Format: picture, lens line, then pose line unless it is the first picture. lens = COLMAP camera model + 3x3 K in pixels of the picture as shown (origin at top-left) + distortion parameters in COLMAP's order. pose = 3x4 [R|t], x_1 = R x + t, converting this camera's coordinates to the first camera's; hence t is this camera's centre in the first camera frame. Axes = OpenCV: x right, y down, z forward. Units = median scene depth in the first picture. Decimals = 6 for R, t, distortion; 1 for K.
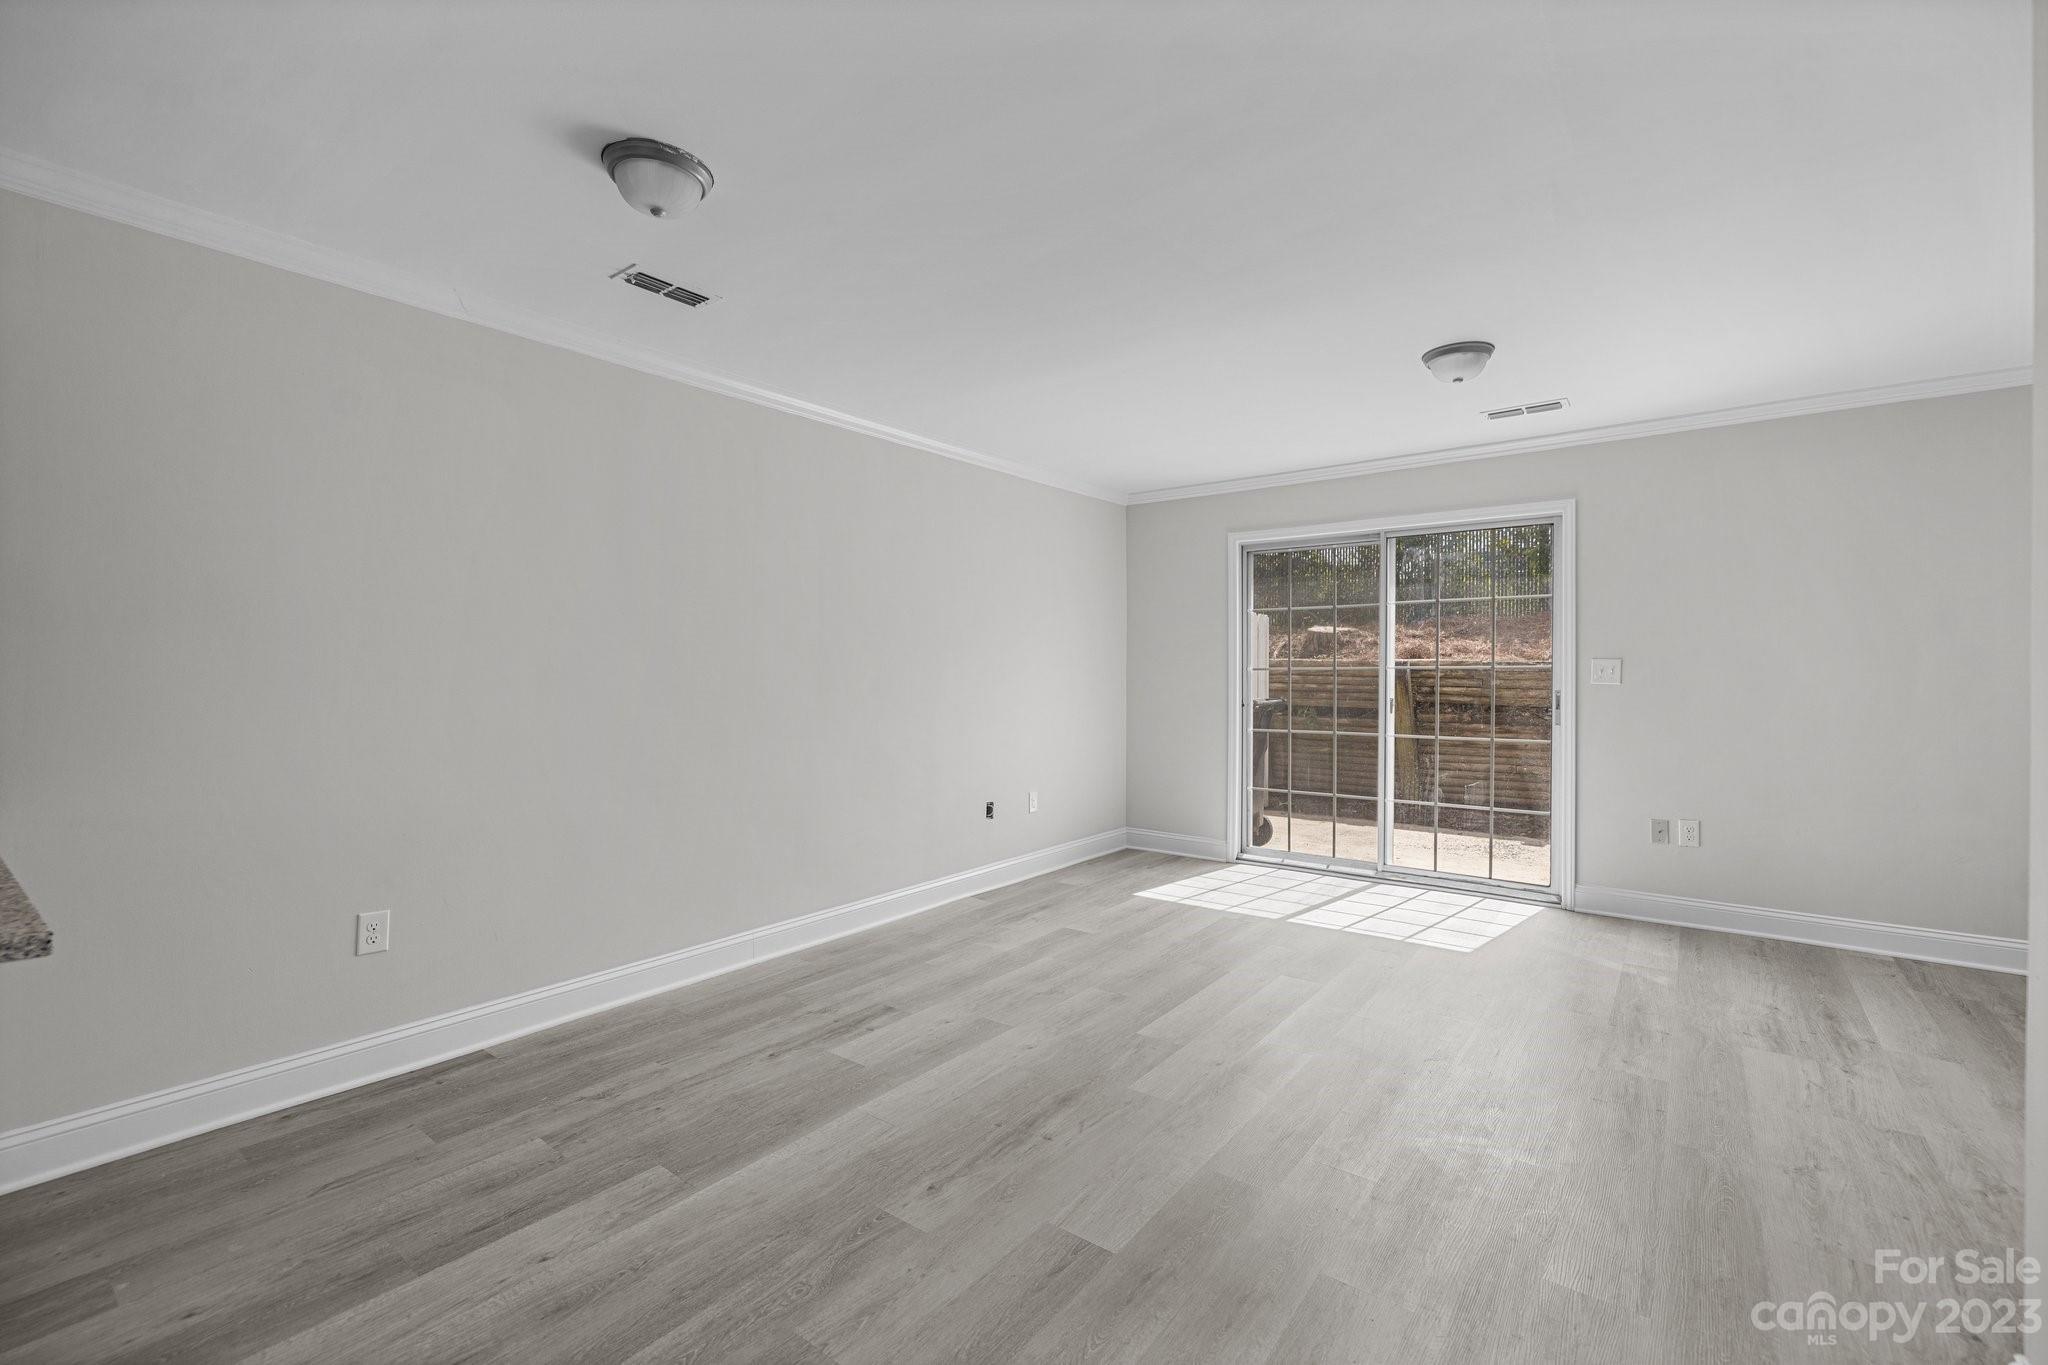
lens RADIAL K [[878.5, 0, 1011.0], [0, 878.5, 683.0], [0, 0, 1]] dist [0.001606, -0.000125]
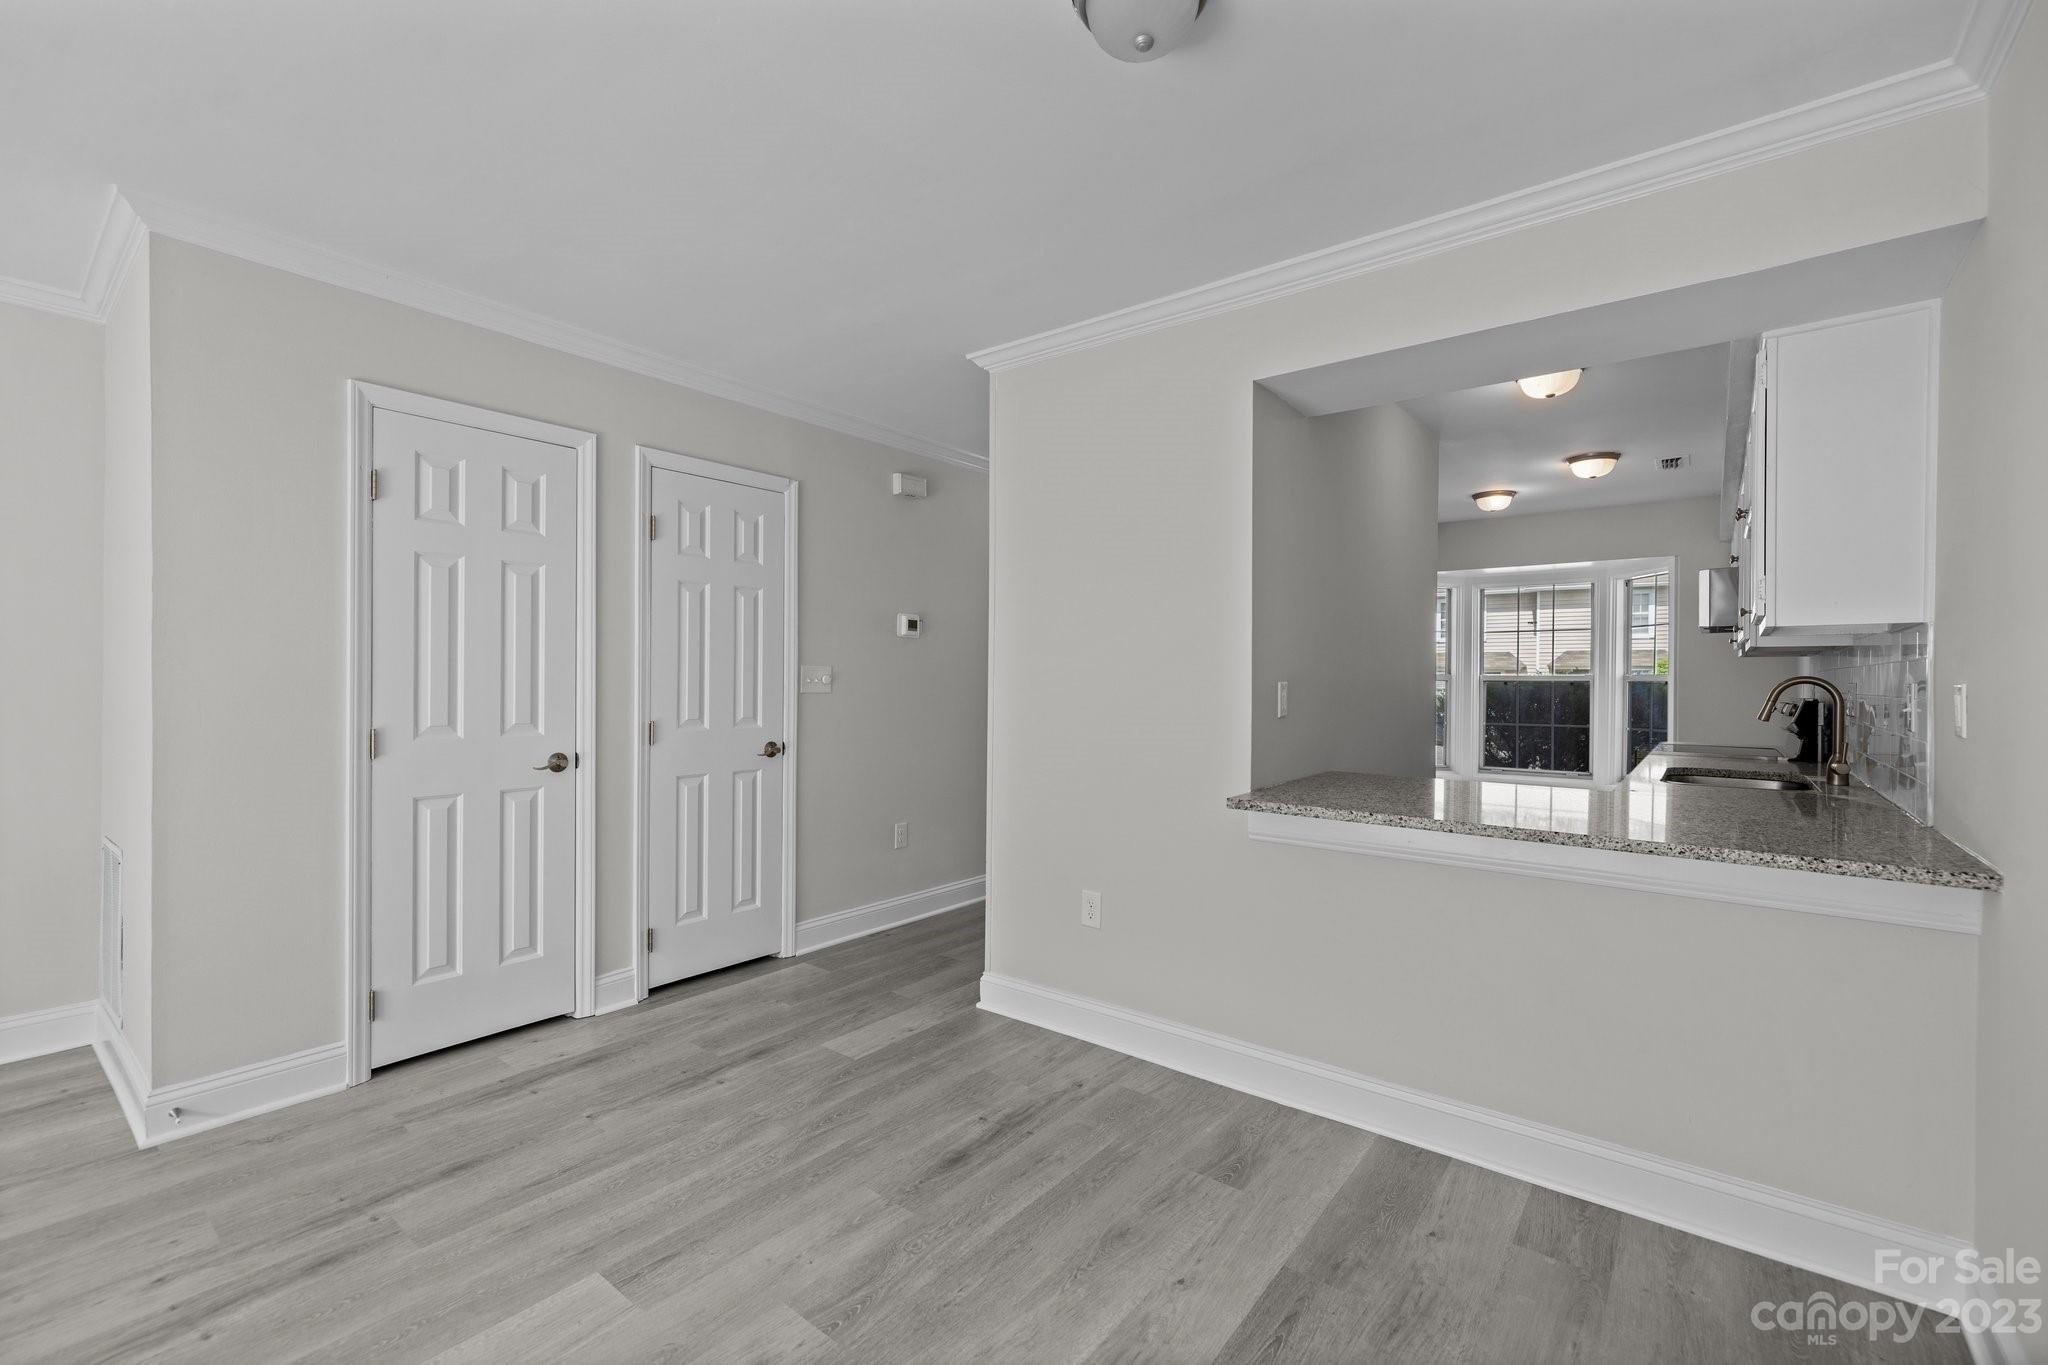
lens RADIAL K [[878.5, 0, 1011.0], [0, 878.5, 683.0], [0, 0, 1]] dist [0.001606, -0.000125]
pose [[-0.999832, -0.009140, 0.015892, -0.165007], [-0.008854, 0.999800, 0.017937, -0.012226], [-0.016053, 0.017793, -0.999713, 0.924044]]
